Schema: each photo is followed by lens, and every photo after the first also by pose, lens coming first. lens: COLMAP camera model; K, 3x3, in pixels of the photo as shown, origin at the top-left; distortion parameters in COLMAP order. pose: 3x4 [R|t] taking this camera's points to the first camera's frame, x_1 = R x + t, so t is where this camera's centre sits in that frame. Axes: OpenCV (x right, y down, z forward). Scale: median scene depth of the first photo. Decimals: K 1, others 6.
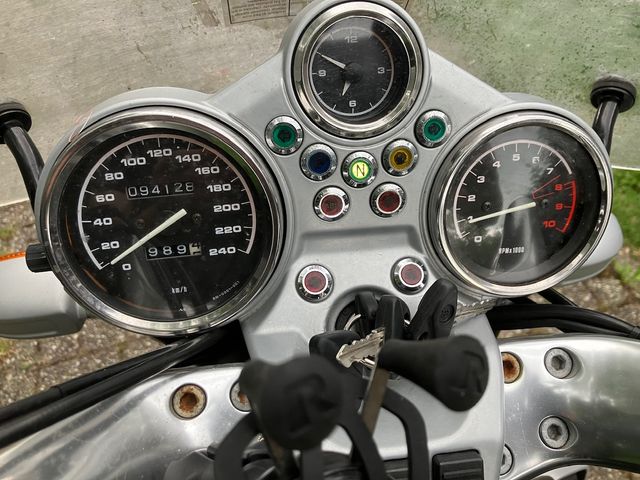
lens RADIAL K [[521.5, 0, 317.9], [0, 521.5, 234.0], [0, 0, 1]] dist [0.038141, -0.039101]
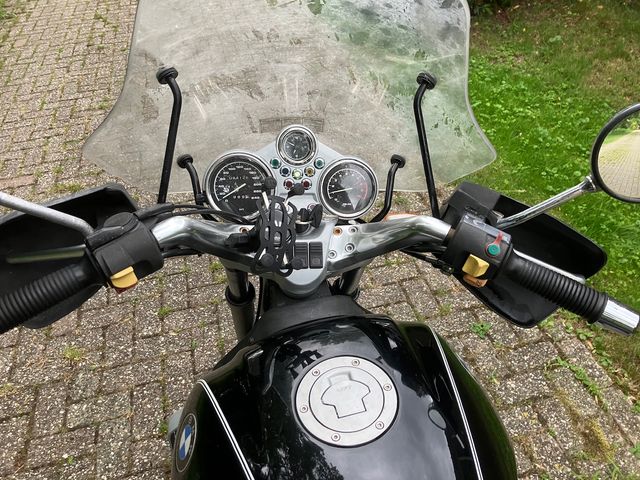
lens RADIAL K [[521.5, 0, 317.2], [0, 521.5, 245.0], [0, 0, 1]] dist [0.038141, -0.039101]
pose [[0.998721, 0.037272, -0.034163, 0.335835], [-0.042743, 0.983335, -0.176705, 0.907860], [0.027007, 0.177939, 0.983671, -2.209945]]
